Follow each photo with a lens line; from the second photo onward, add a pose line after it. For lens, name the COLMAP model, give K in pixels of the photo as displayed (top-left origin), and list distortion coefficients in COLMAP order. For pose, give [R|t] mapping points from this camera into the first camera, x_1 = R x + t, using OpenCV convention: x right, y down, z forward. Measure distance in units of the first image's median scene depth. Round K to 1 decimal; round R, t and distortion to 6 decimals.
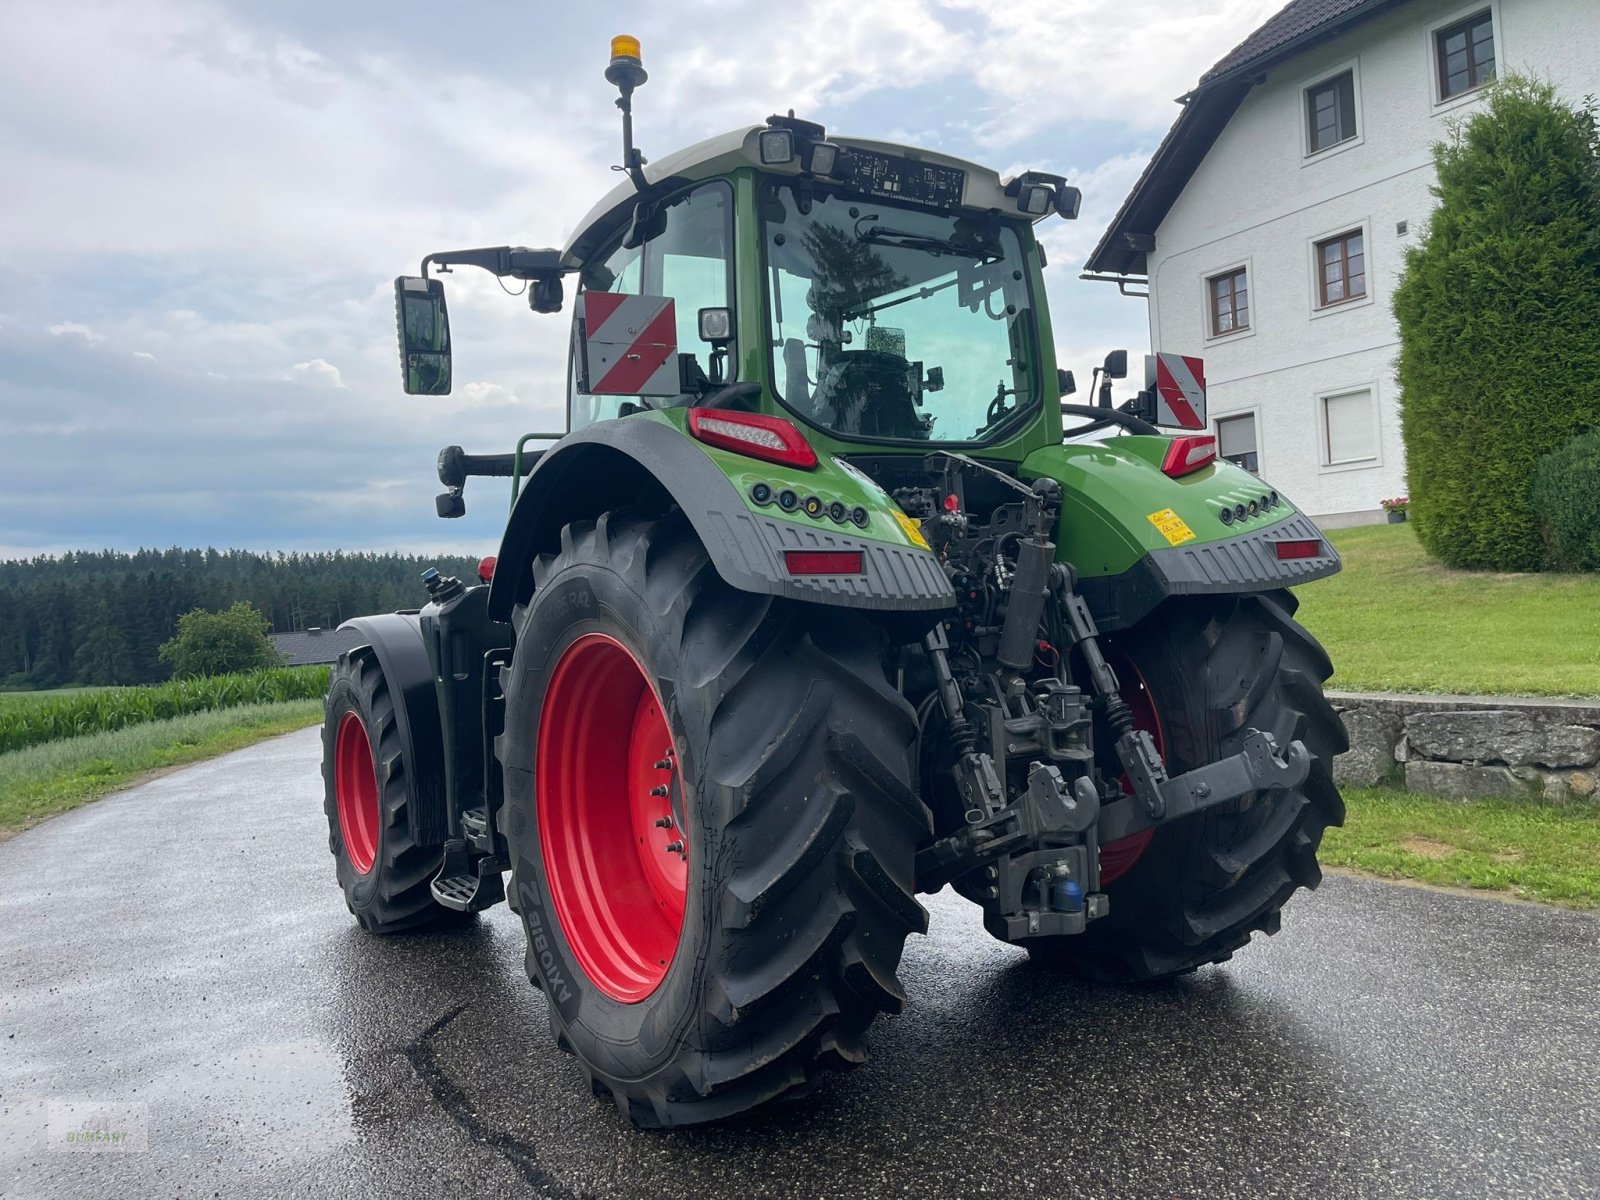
lens RADIAL K [[1219.3, 0, 817.8], [0, 1219.3, 614.1], [0, 0, 1]] dist [0.069397, -0.091198]
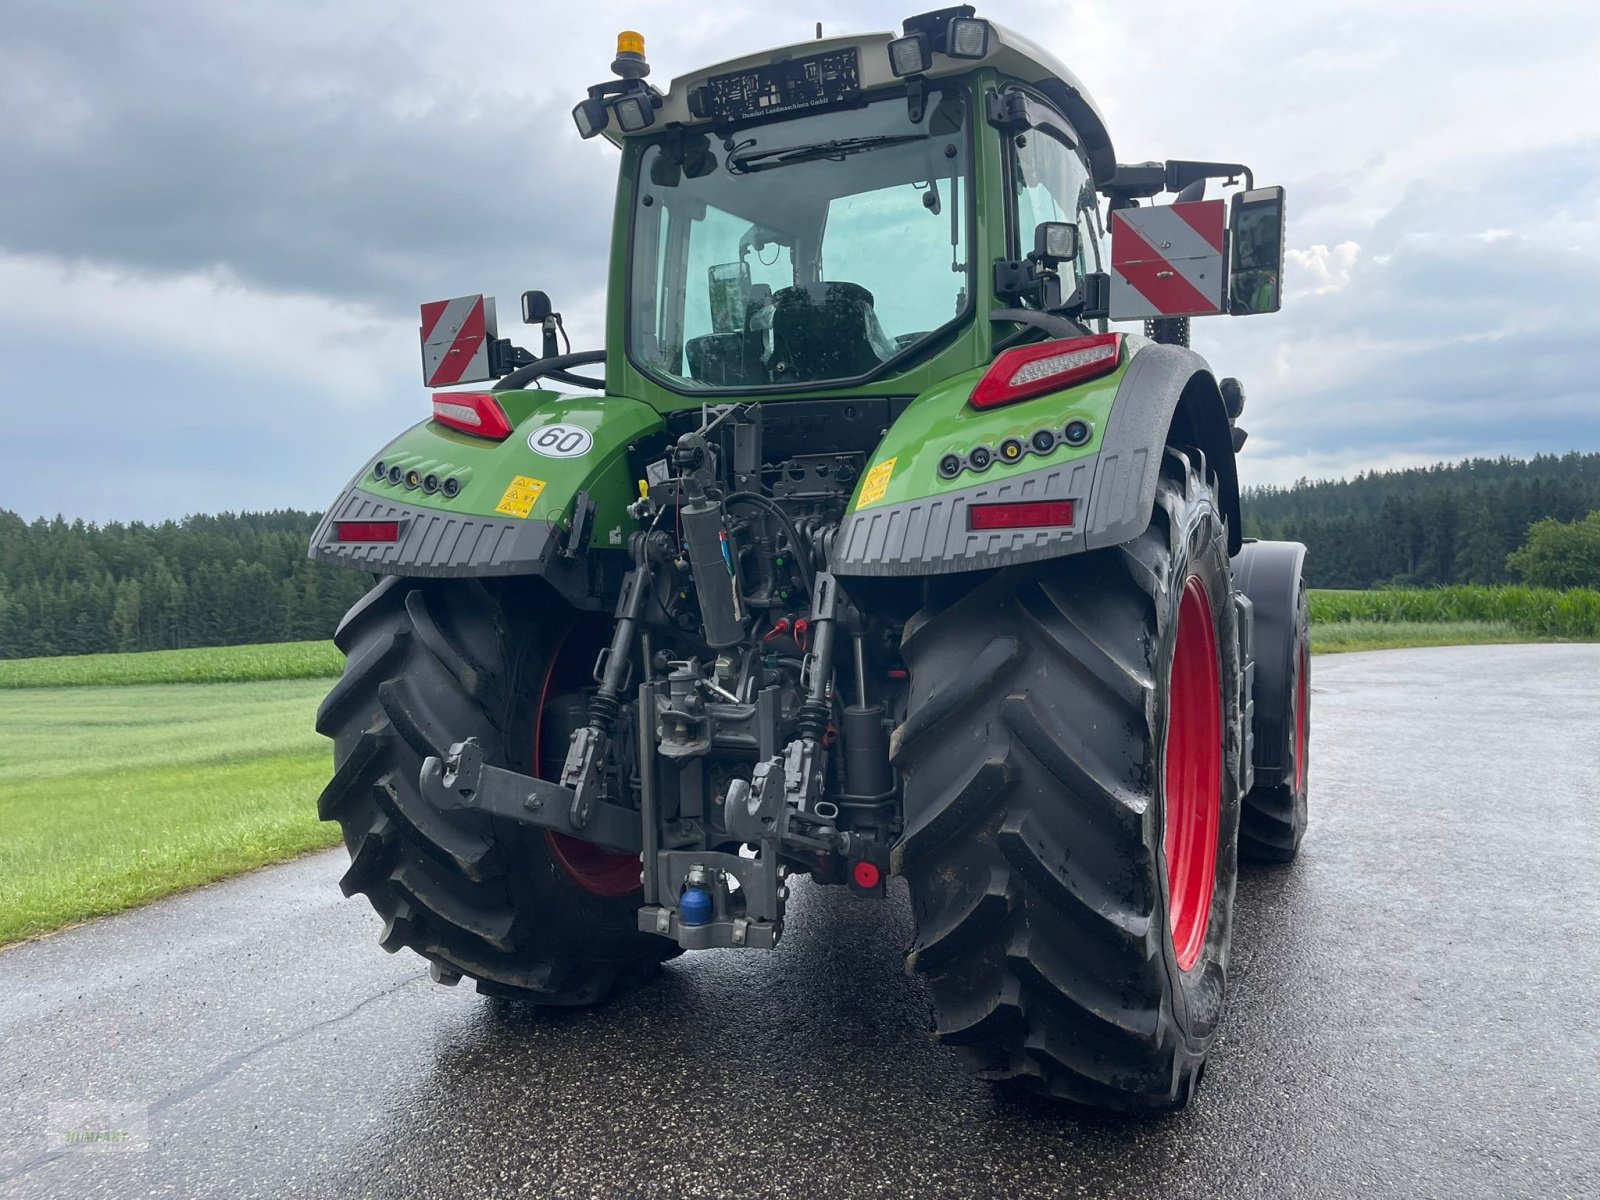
lens RADIAL K [[1219.3, 0, 817.8], [0, 1219.3, 614.1], [0, 0, 1]] dist [0.069397, -0.091198]
pose [[0.510406, 0.083004, -0.855918, 0.797837], [-0.017912, 0.996141, 0.085921, -0.046798], [0.859747, -0.028523, 0.509923, 0.507220]]
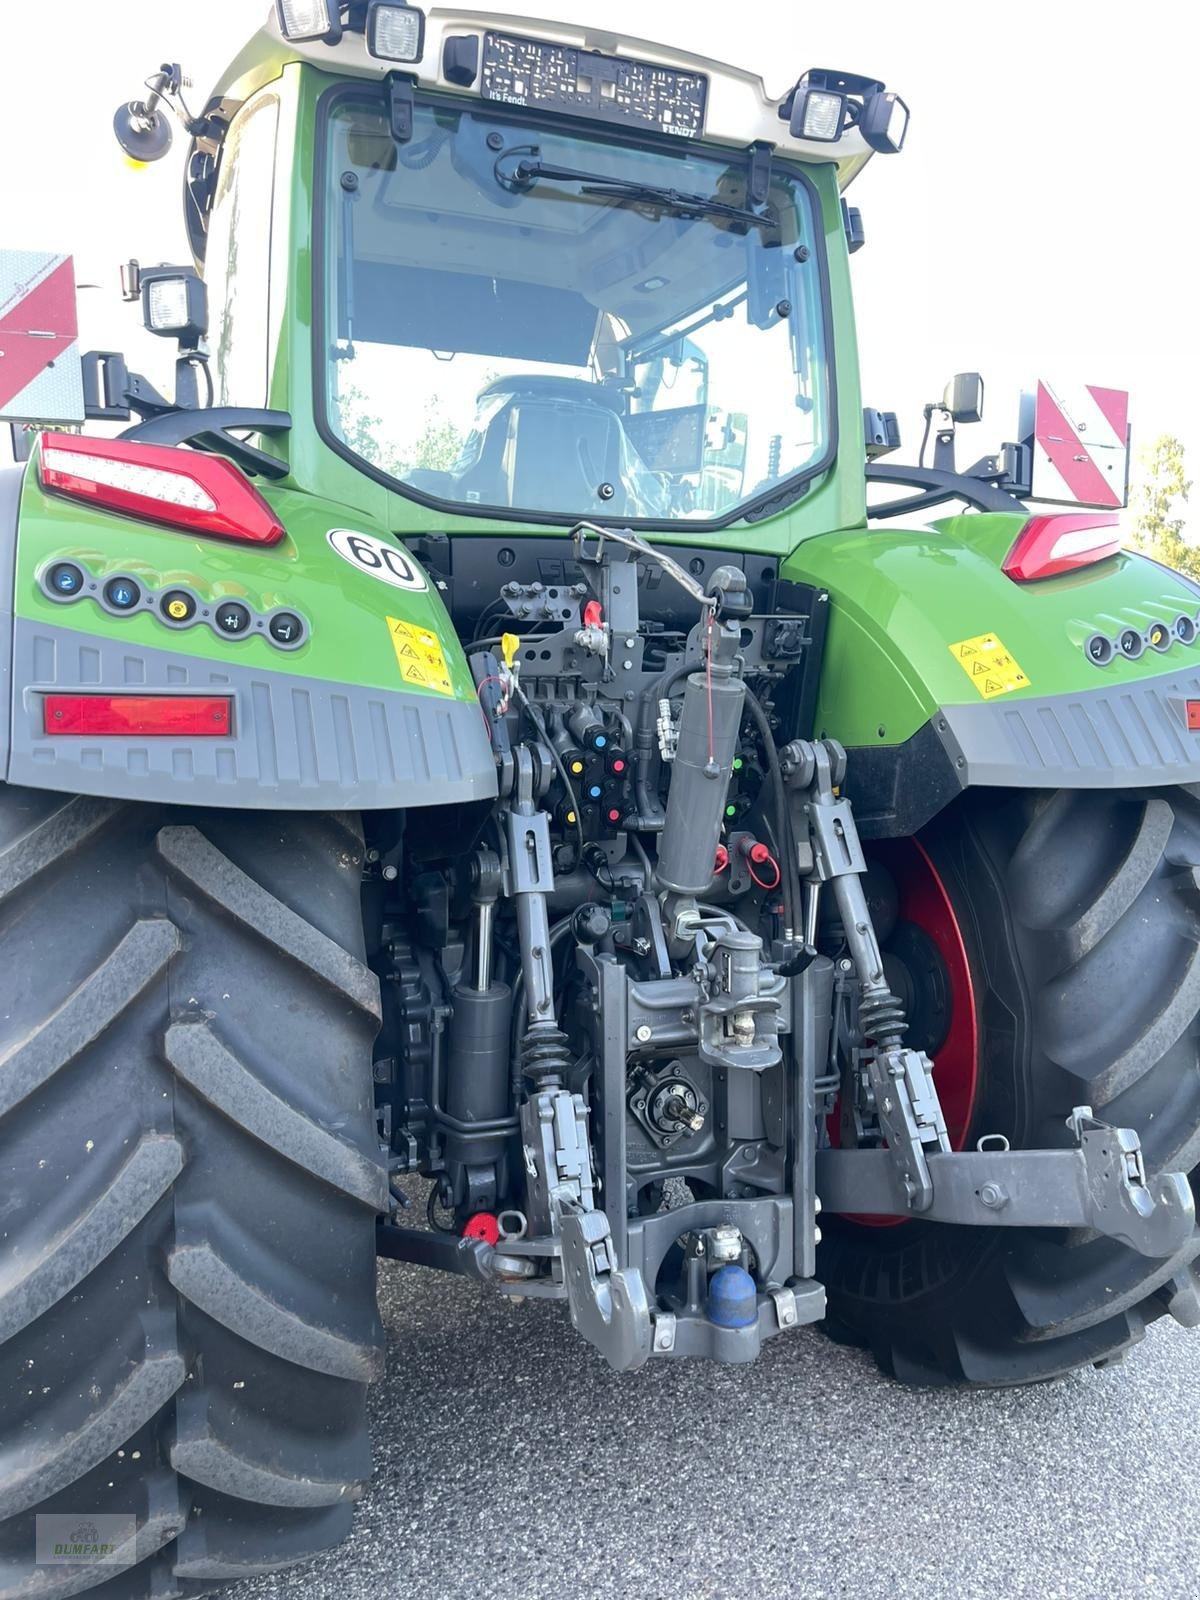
lens RADIAL K [[1206.5, 0, 597.5], [0, 1206.5, 790.6], [0, 0, 1]] dist [0.077308, -0.058083]
pose [[0.973084, 0.055988, -0.223548, 0.211674], [-0.045509, 0.997622, 0.051759, -0.029920], [0.225914, -0.040193, 0.973318, 0.349842]]
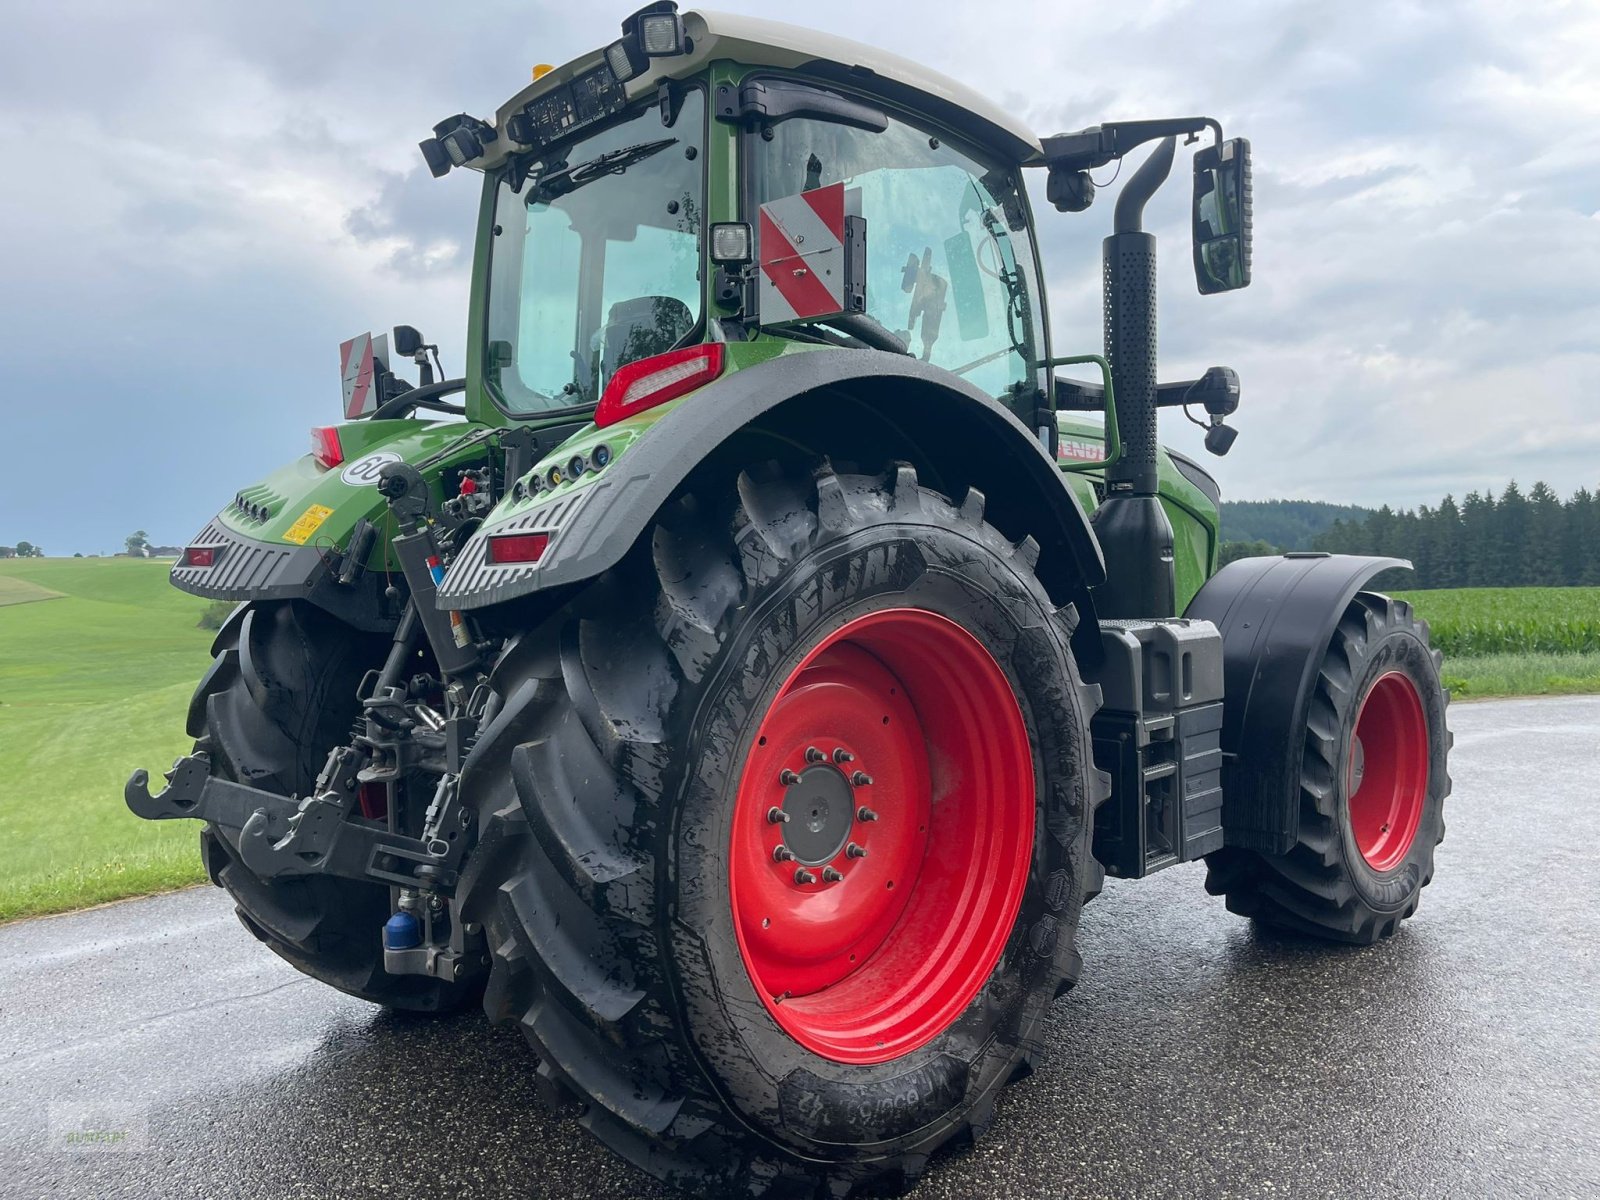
lens RADIAL K [[1215.8, 0, 823.7], [0, 1215.8, 600.8], [0, 0, 1]] dist [0.075070, -0.093372]
pose [[0.176782, 0.079613, -0.981025, 0.900814], [-0.003181, 0.996764, 0.080317, -0.066305], [0.984245, -0.011078, 0.176464, 0.924697]]
